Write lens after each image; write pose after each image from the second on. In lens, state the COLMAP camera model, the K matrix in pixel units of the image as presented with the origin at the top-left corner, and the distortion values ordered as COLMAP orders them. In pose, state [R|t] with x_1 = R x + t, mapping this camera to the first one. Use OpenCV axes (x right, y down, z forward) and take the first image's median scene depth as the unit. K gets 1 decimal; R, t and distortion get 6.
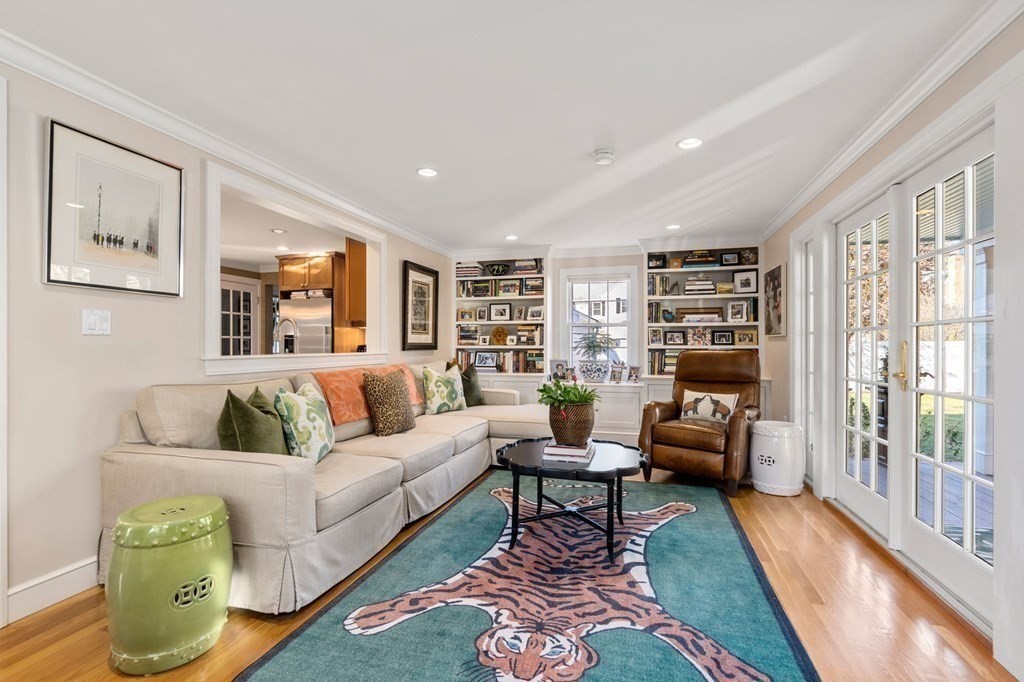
lens RADIAL K [[470.2, 0, 510.0], [0, 470.2, 346.8], [0, 0, 1]] dist [-0.002112, -0.000123]
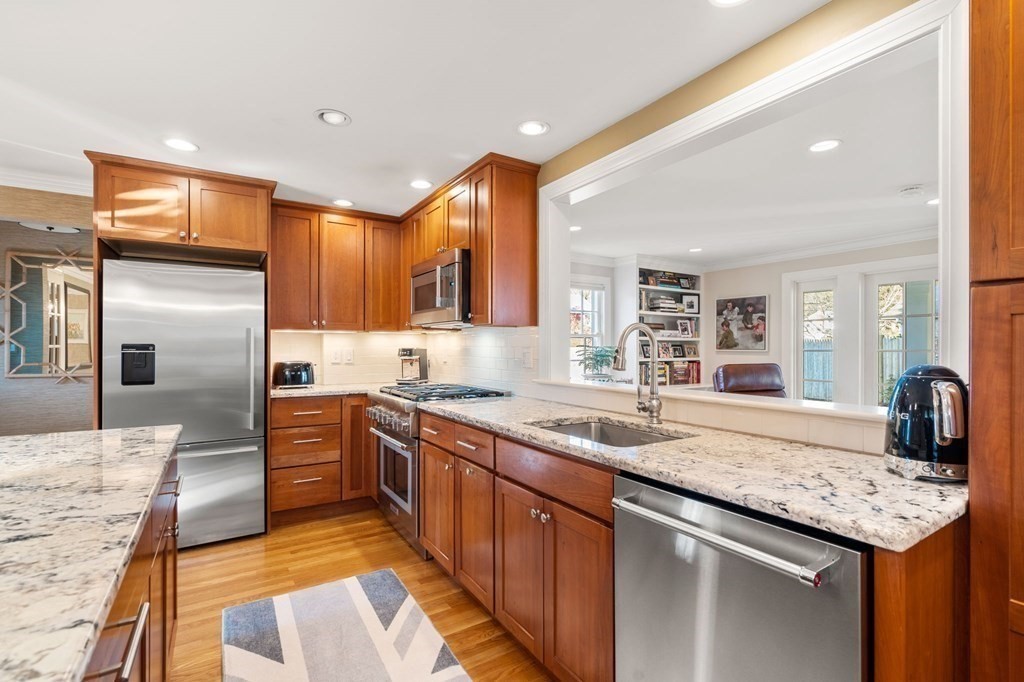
lens RADIAL K [[470.2, 0, 510.0], [0, 470.2, 346.8], [0, 0, 1]] dist [-0.002112, -0.000123]
pose [[0.666786, 0.002860, 0.745244, -0.674628], [-0.000911, 0.999995, -0.003023, -0.025629], [-0.745249, 0.001337, 0.666785, 0.540569]]
